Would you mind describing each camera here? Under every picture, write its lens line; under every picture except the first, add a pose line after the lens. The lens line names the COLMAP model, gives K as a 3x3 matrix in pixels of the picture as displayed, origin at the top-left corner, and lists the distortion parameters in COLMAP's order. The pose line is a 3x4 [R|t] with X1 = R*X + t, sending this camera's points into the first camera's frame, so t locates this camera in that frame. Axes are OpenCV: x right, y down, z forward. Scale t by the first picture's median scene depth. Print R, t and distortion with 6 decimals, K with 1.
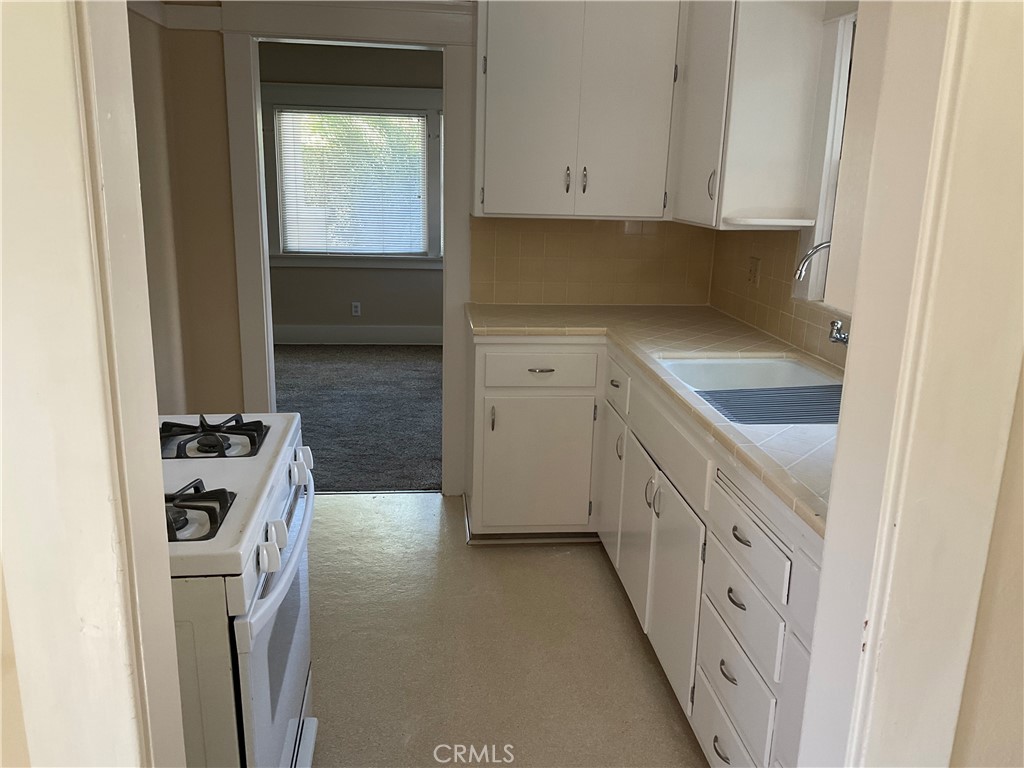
lens RADIAL K [[829.3, 0, 509.9], [0, 829.3, 382.1], [0, 0, 1]] dist [0.078893, -0.148144]
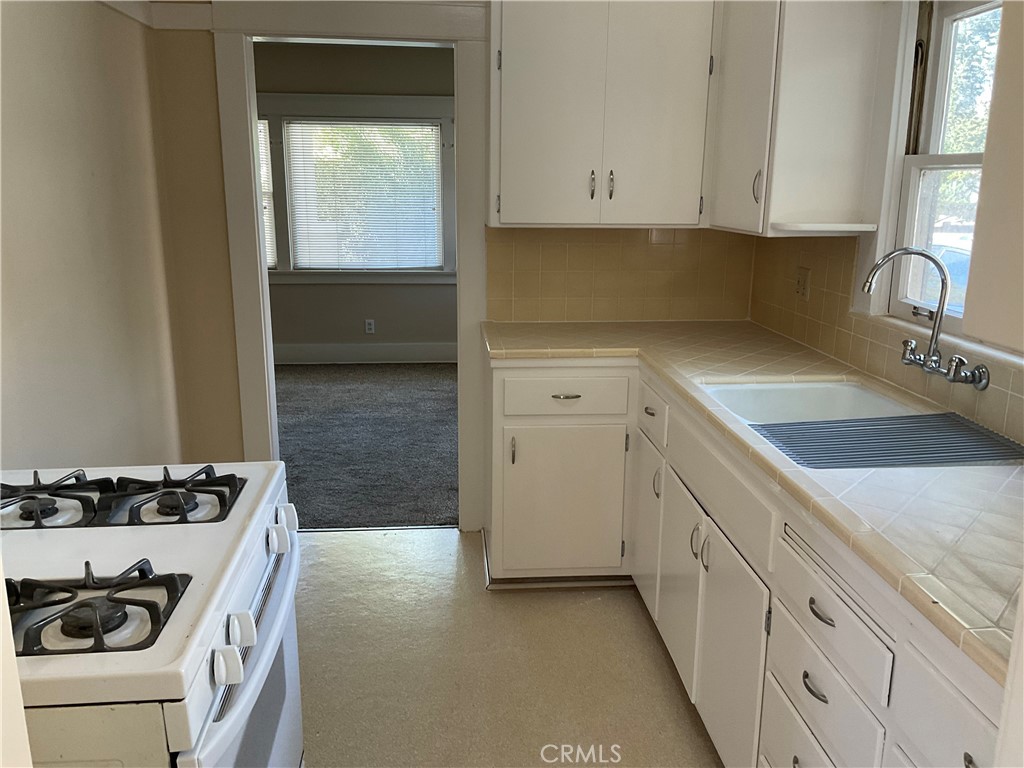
lens RADIAL K [[829.3, 0, 514.3], [0, 829.3, 384.6], [0, 0, 1]] dist [0.078893, -0.148144]
pose [[0.999740, -0.013291, -0.018553, -0.001748], [0.013081, 0.999849, -0.011436, -0.017697], [0.018702, 0.011190, 0.999762, 0.101609]]
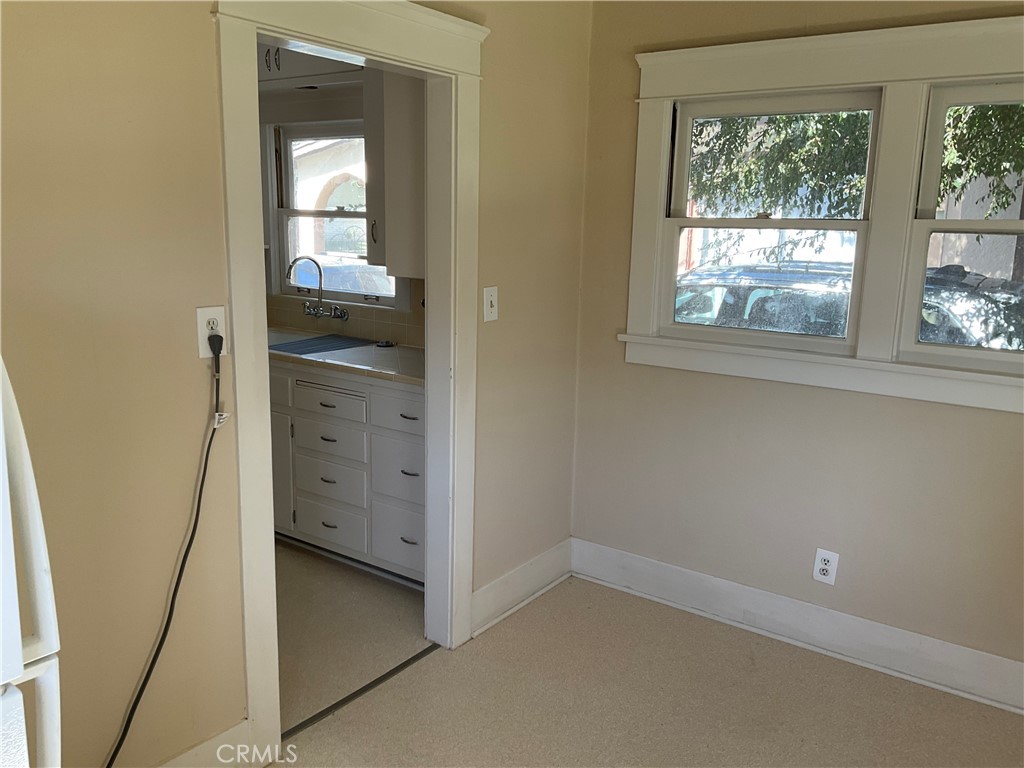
lens RADIAL K [[829.3, 0, 510.7], [0, 829.3, 382.8], [0, 0, 1]] dist [0.078893, -0.148144]
pose [[0.657865, -0.141540, 0.739716, -0.483407], [0.179346, 0.983368, 0.028660, 0.089740], [-0.731470, 0.113811, 0.672308, -0.337433]]
